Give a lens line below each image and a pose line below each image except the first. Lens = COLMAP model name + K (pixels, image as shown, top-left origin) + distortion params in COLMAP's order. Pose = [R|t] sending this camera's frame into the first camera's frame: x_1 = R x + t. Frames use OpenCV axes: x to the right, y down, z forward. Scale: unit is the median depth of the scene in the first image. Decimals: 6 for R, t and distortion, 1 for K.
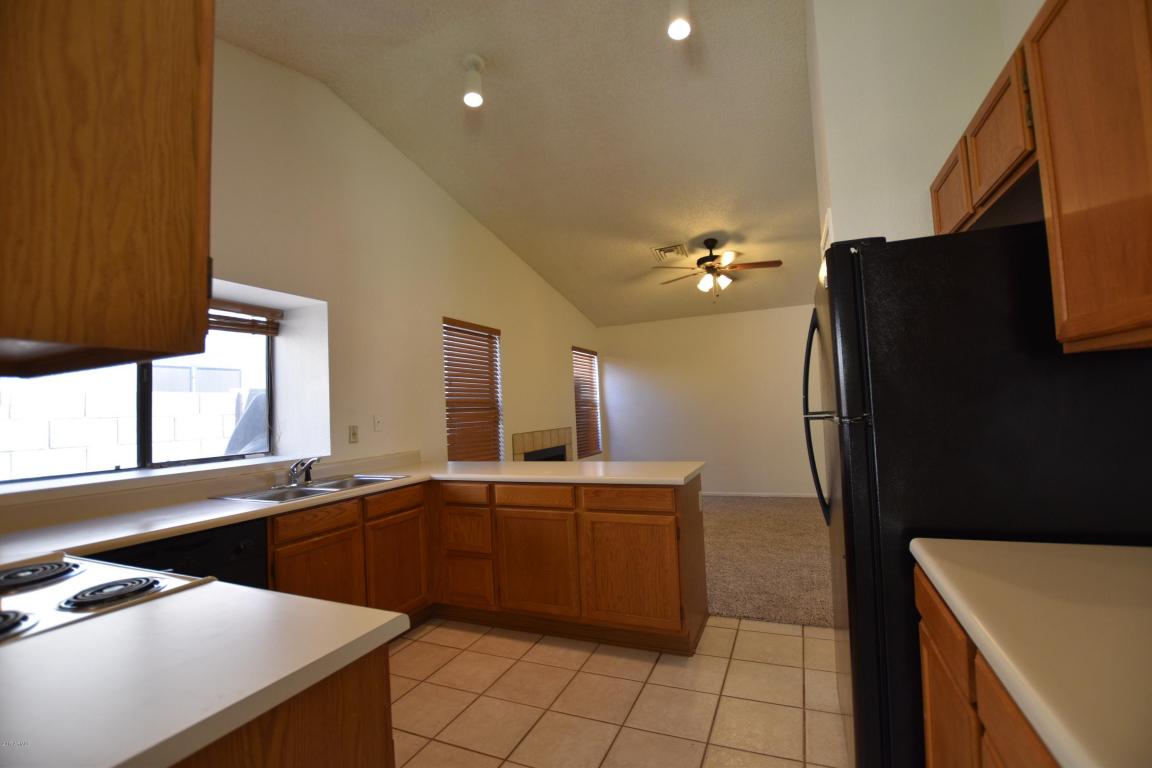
lens RADIAL K [[508.2, 0, 575.8], [0, 508.2, 389.3], [0, 0, 1]] dist [-0.037941, 0.005528]
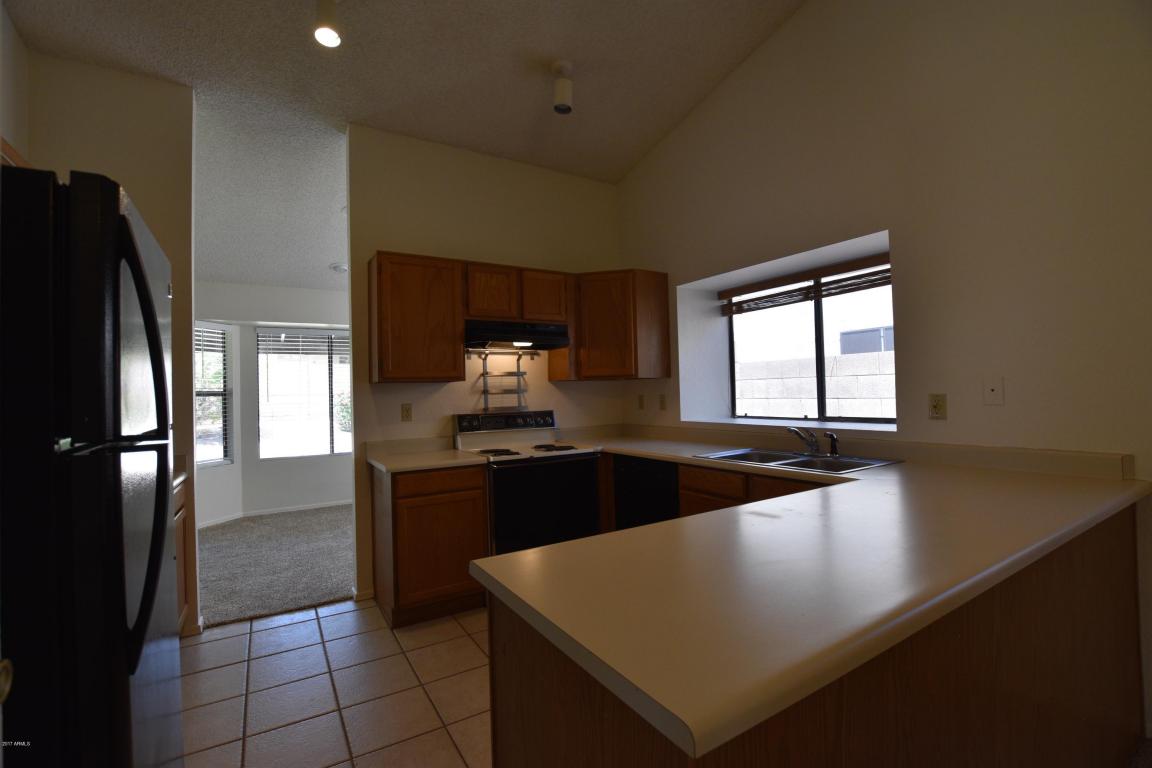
lens RADIAL K [[508.2, 0, 581.2], [0, 508.2, 378.9], [0, 0, 1]] dist [-0.037941, 0.005528]
pose [[-0.561486, 0.041219, -0.826459, 0.264296], [0.090514, 0.995825, -0.011828, 0.010045], [0.822521, -0.081447, -0.562872, 0.654633]]
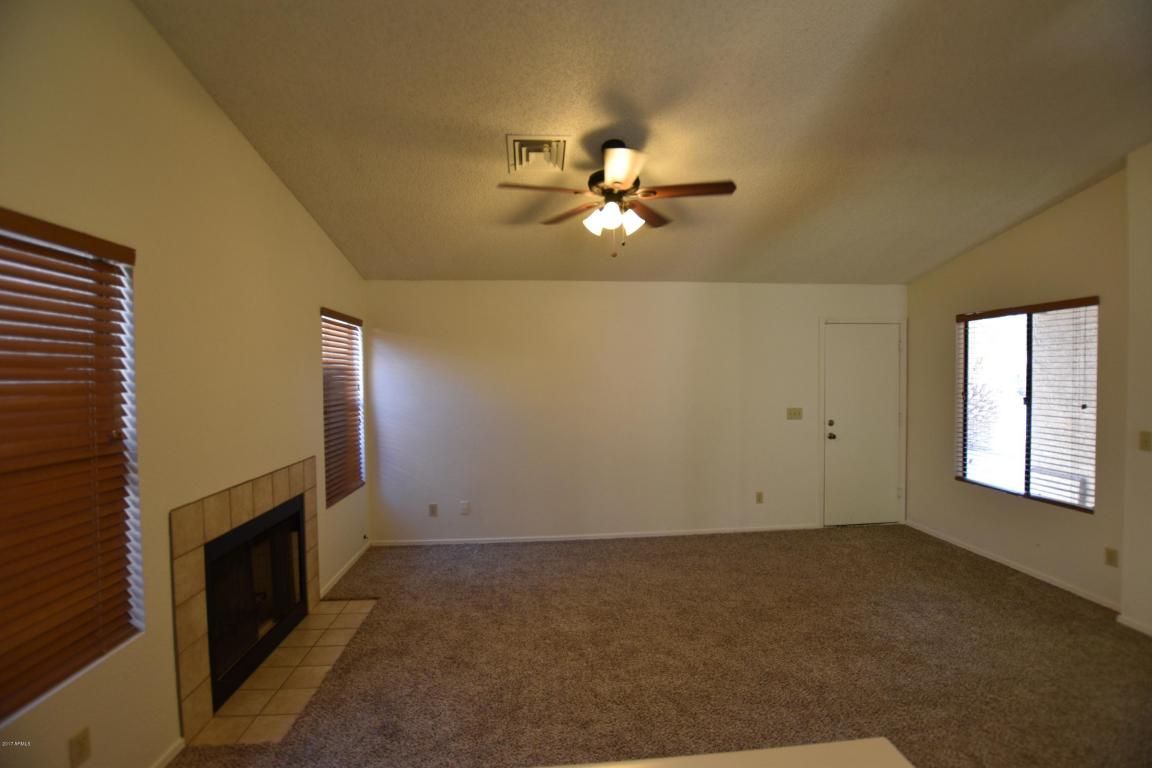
lens RADIAL K [[508.2, 0, 575.6], [0, 508.2, 380.4], [0, 0, 1]] dist [-0.037941, 0.005528]
pose [[0.876060, 0.029369, 0.481307, -0.034097], [-0.048955, 0.998403, 0.028185, -0.045255], [-0.479711, -0.048254, 0.876099, 0.509045]]
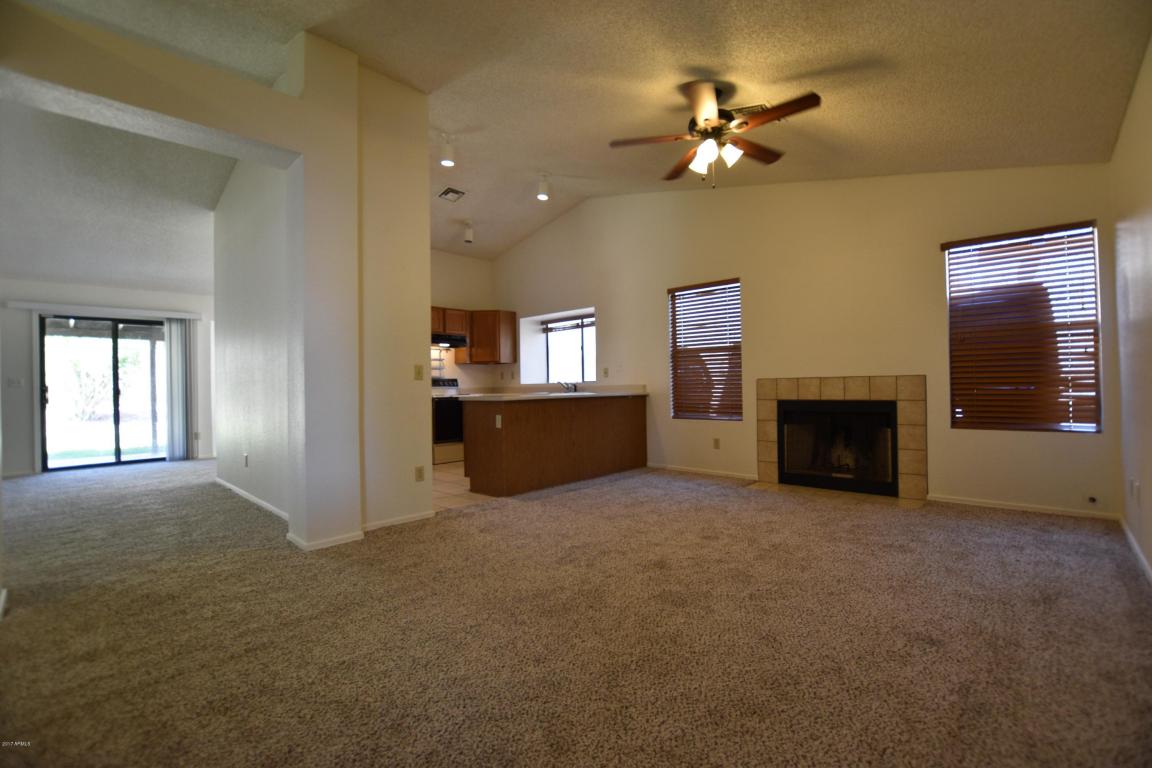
lens RADIAL K [[508.2, 0, 580.0], [0, 508.2, 379.5], [0, 0, 1]] dist [-0.037941, 0.005528]
pose [[-0.335908, 0.043903, -0.940871, 0.962002], [0.076504, 0.996884, 0.019204, 0.046087], [0.938783, -0.065530, -0.338220, 1.042276]]
